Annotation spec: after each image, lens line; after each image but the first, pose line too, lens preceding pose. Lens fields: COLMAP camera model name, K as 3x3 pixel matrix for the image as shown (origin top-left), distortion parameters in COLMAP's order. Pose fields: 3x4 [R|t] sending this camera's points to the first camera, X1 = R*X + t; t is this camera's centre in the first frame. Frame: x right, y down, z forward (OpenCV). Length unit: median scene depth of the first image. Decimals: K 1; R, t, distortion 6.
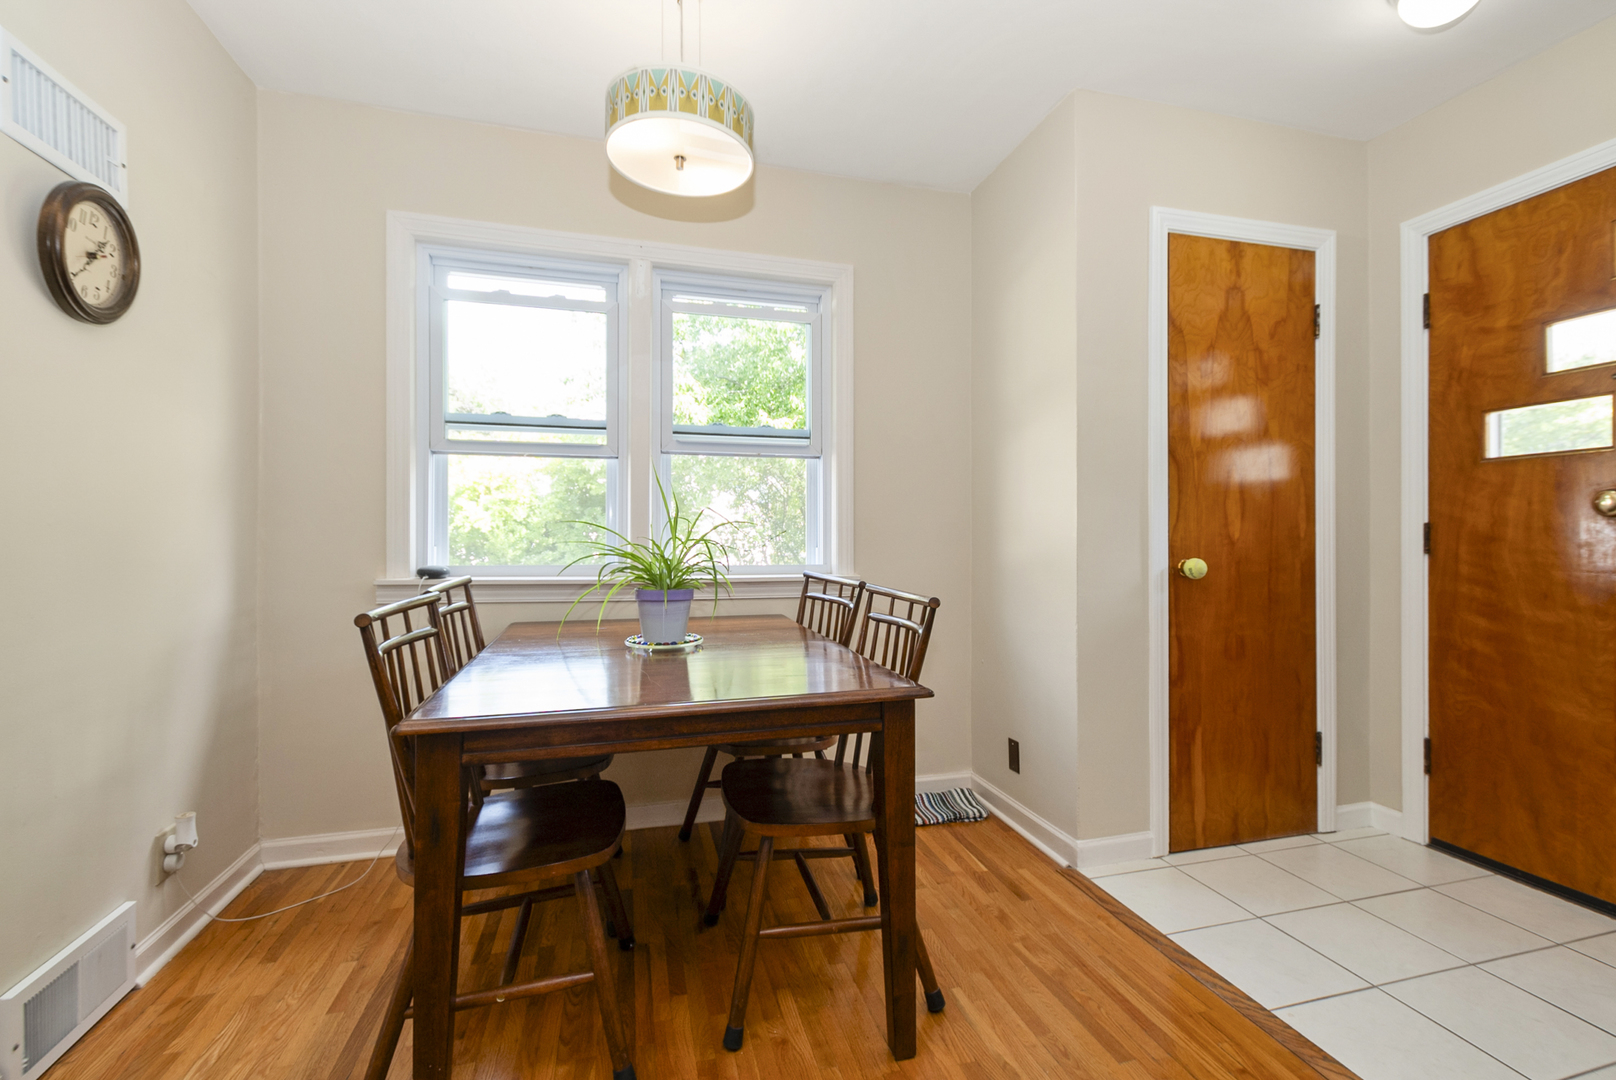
lens RADIAL K [[710.4, 0, 812.3], [0, 710.4, 536.4], [0, 0, 1]] dist [0.007021, -0.004412]
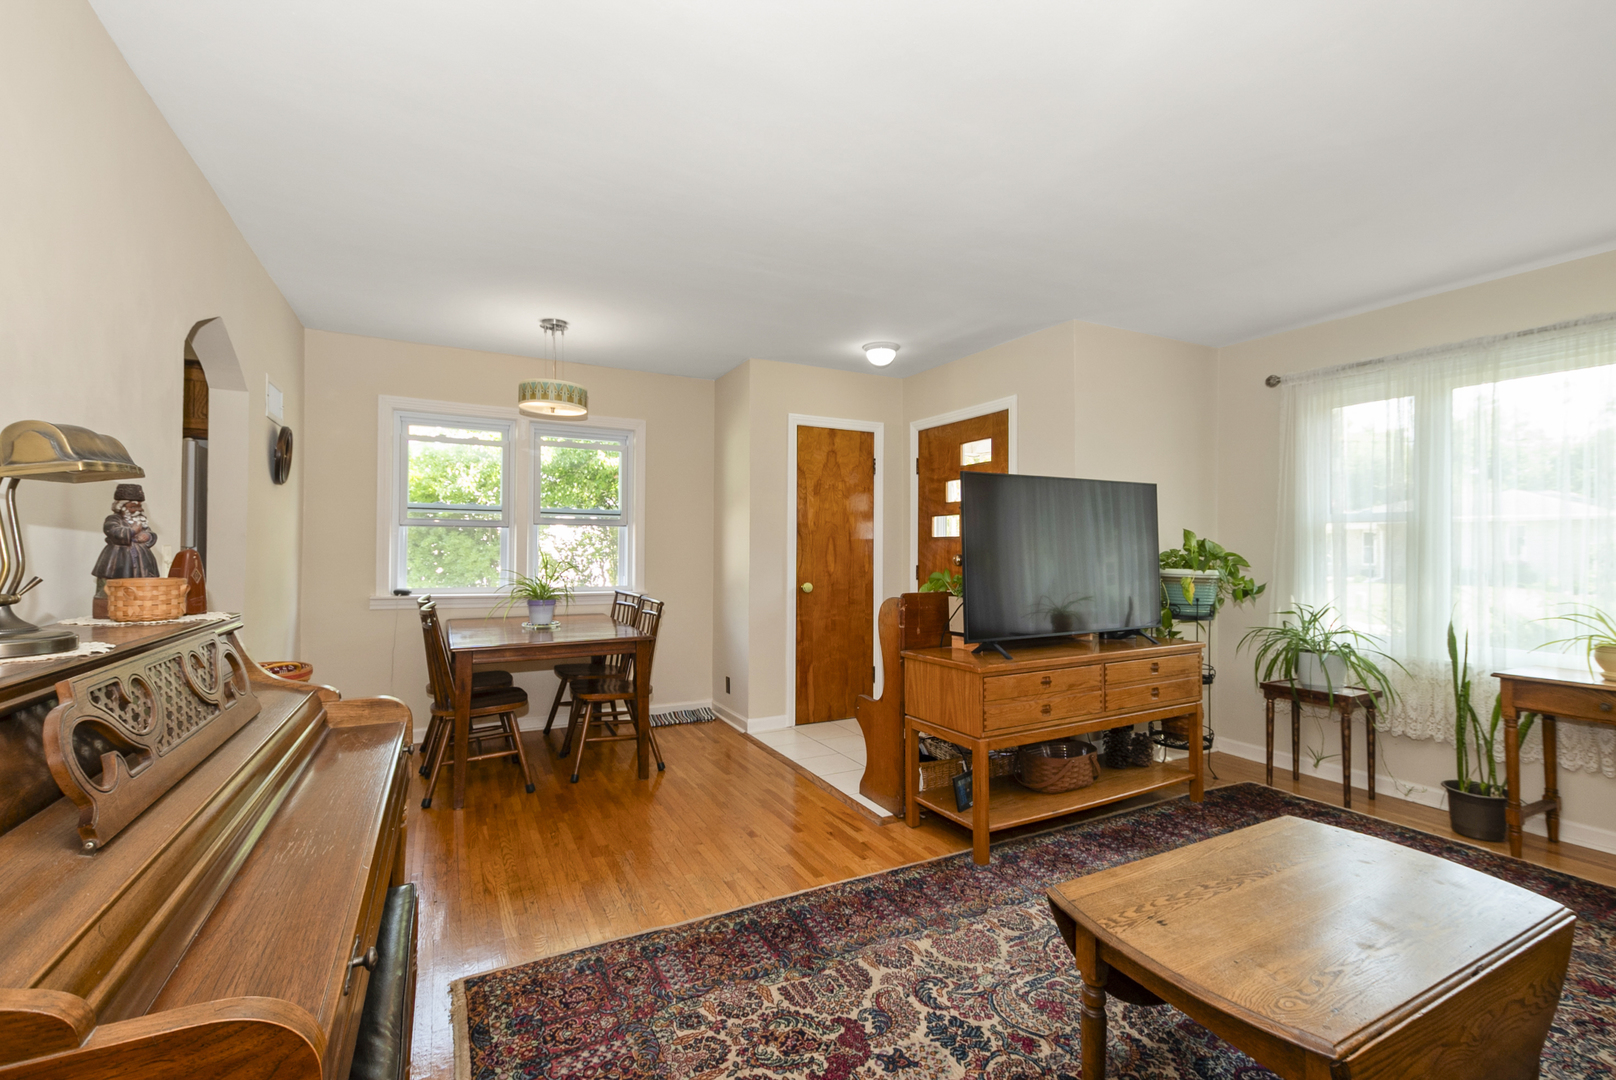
lens RADIAL K [[710.4, 0, 814.4], [0, 710.4, 542.3], [0, 0, 1]] dist [0.007021, -0.004412]
pose [[0.976166, 0.007787, 0.216884, 0.100146], [-0.006111, 0.999946, -0.008396, -0.067702], [-0.216938, 0.006870, 0.976161, -1.003175]]
